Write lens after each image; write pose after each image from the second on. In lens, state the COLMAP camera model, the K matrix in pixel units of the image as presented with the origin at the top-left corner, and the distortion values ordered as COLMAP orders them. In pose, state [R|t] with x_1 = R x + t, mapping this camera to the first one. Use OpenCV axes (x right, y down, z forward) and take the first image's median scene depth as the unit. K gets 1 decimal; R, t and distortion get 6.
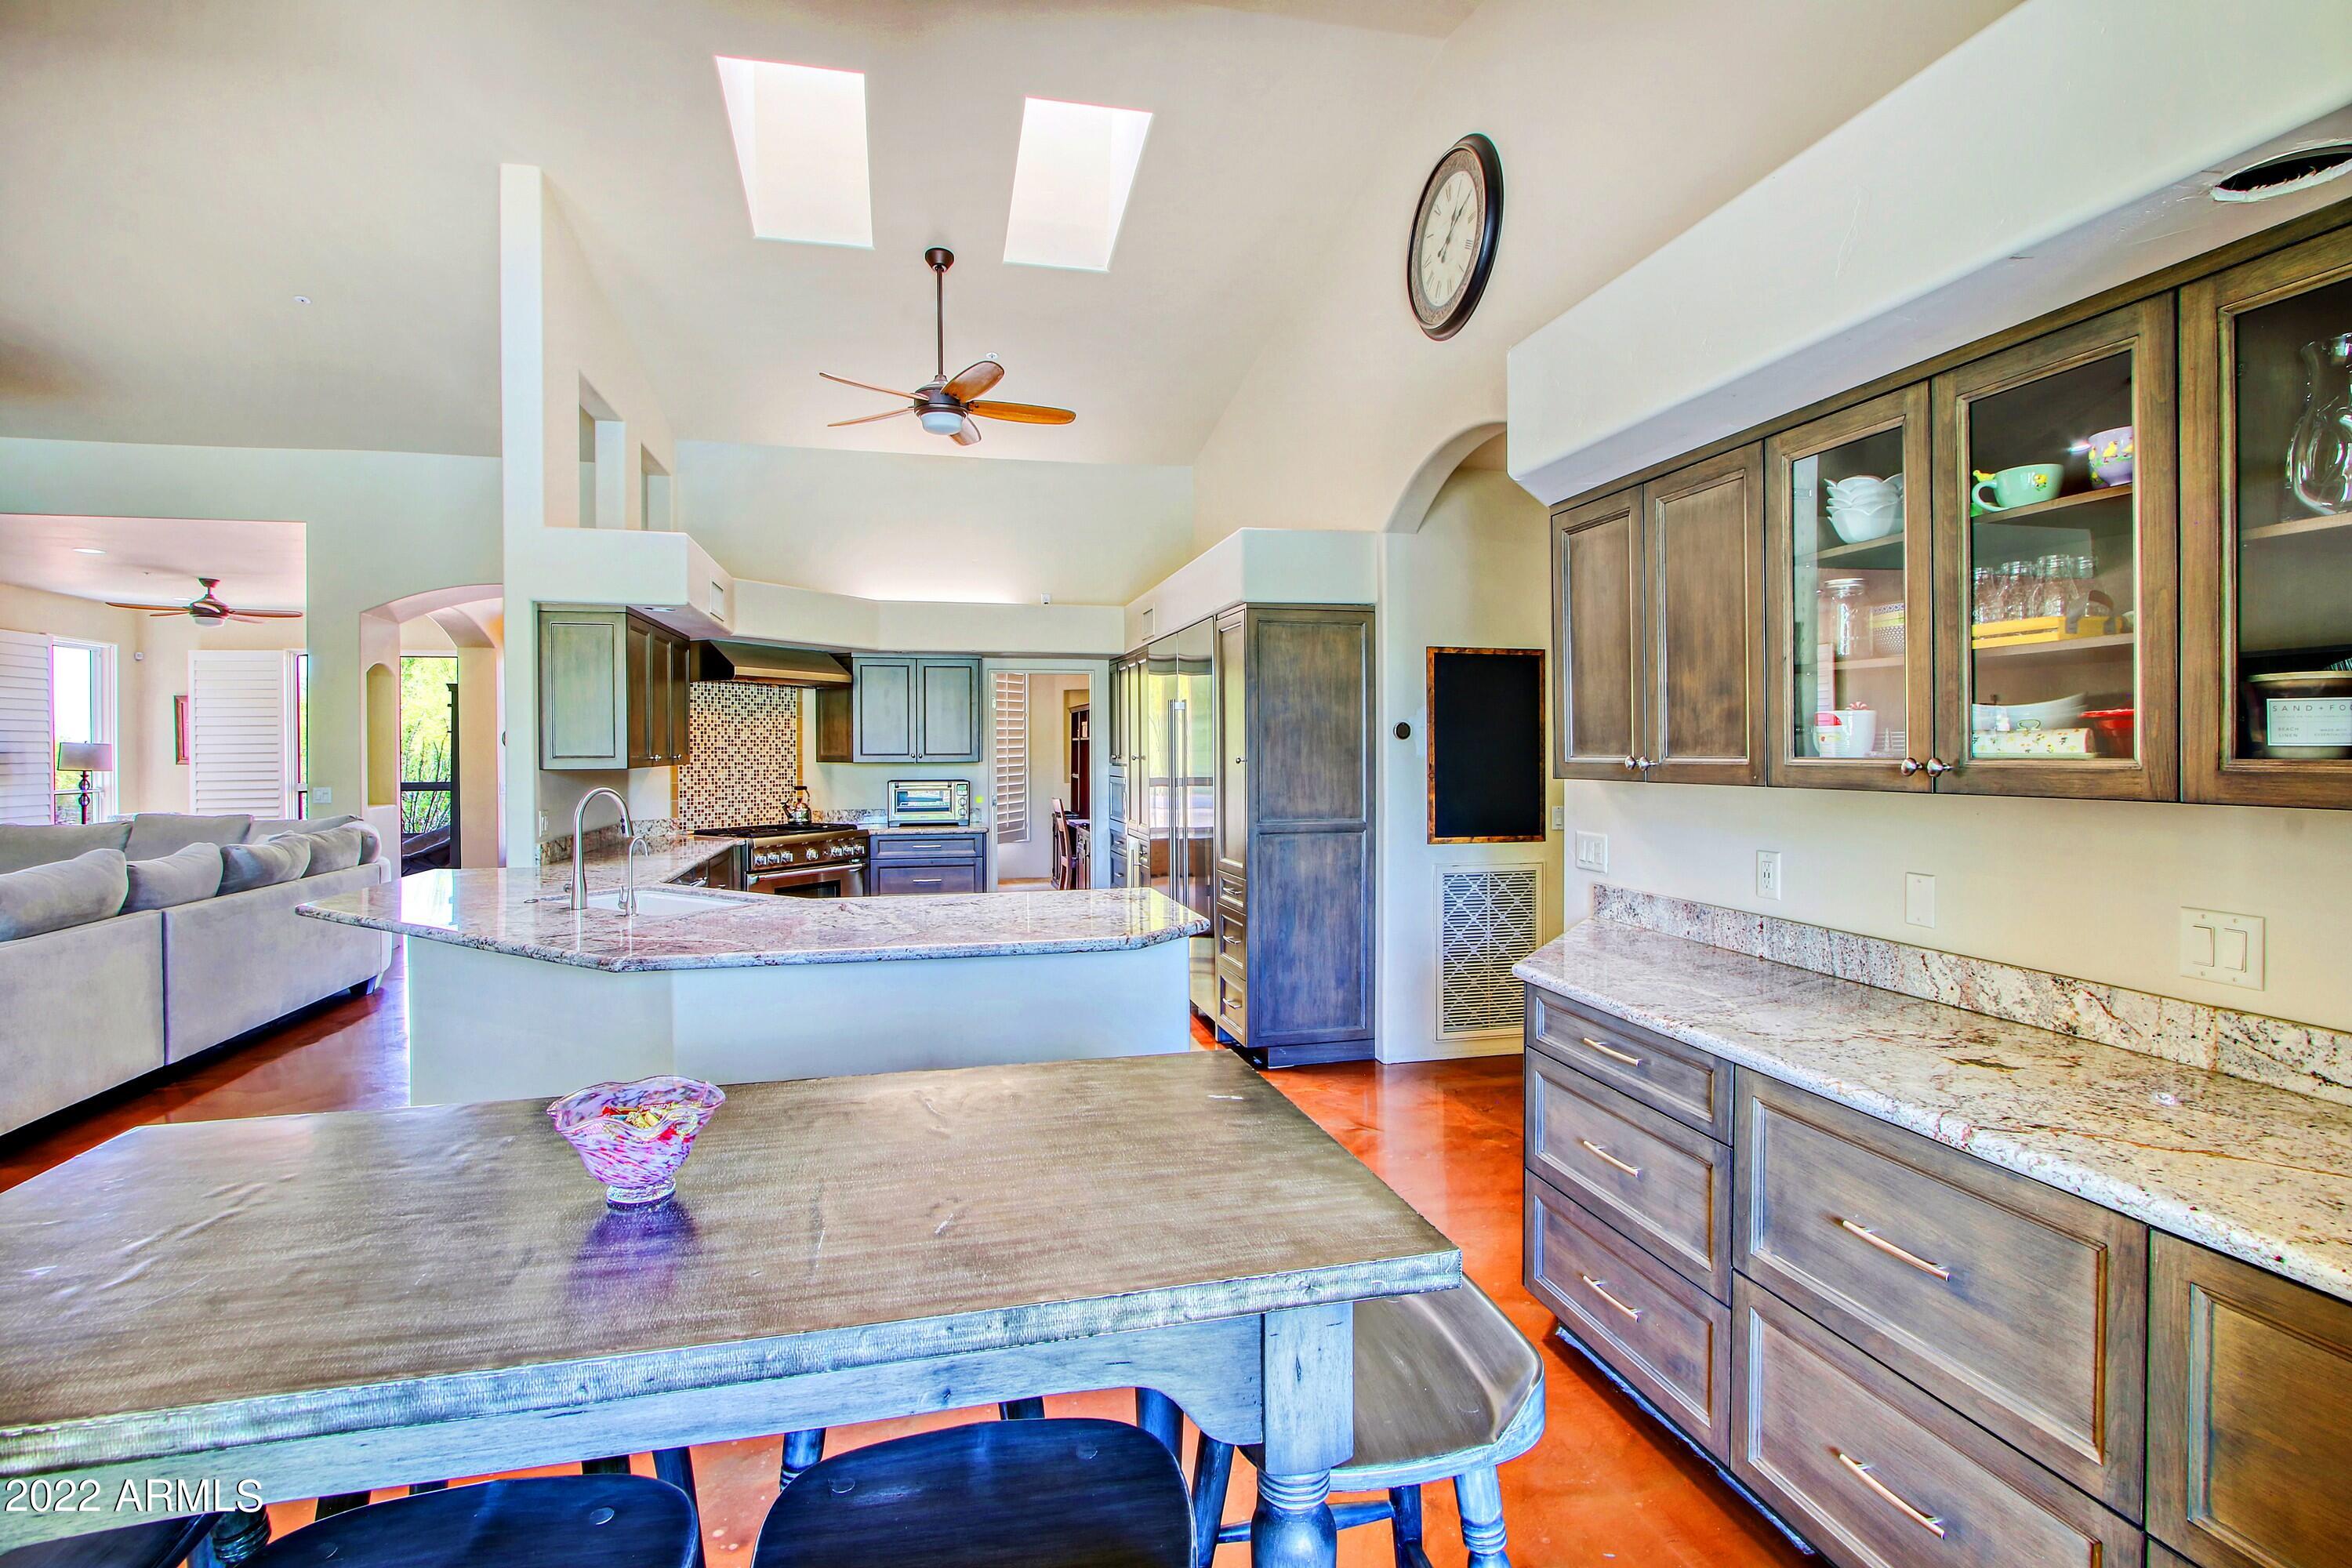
lens RADIAL K [[1096.3, 0, 1174.9], [0, 1096.3, 774.4], [0, 0, 1]] dist [0.001194, -0.000760]
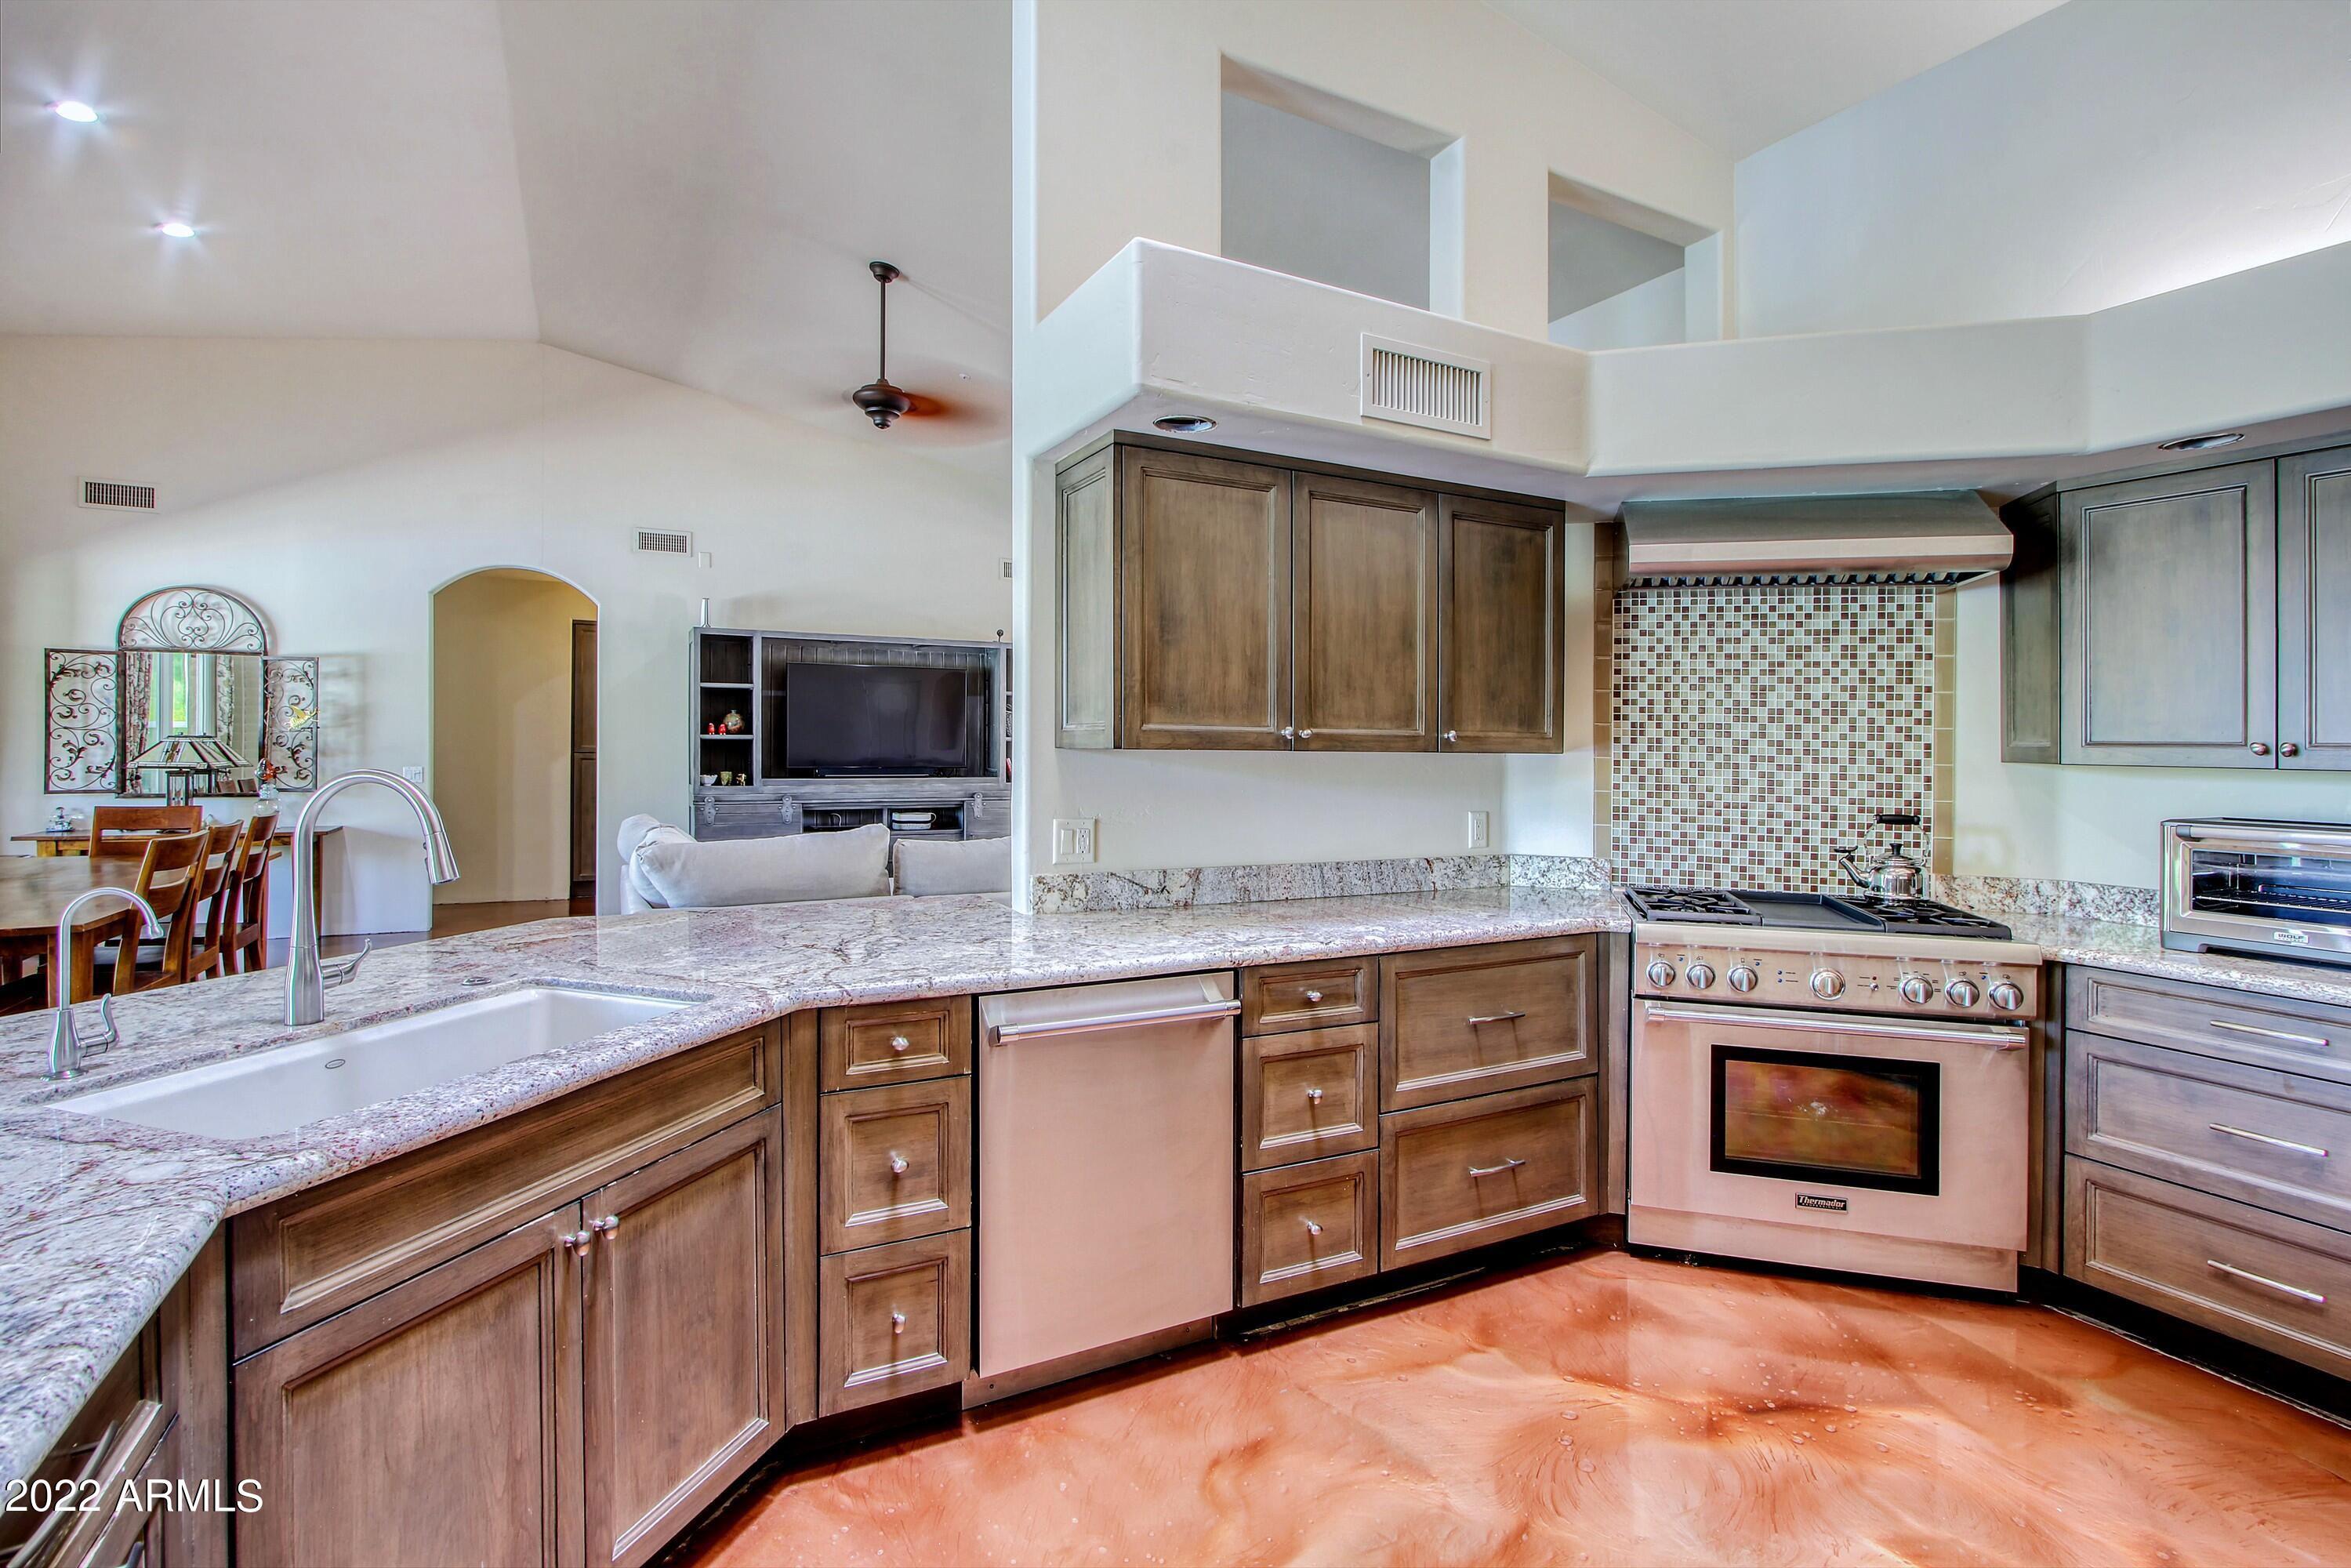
lens RADIAL K [[1095.9, 0, 1175.0], [0, 1095.9, 759.3], [0, 0, 1]] dist [0.001194, -0.000760]
pose [[0.258643, 0.021863, -0.965725, -0.001770], [-0.036812, 0.999241, 0.012763, -0.006331], [0.965271, 0.032249, 0.259252, 0.630968]]
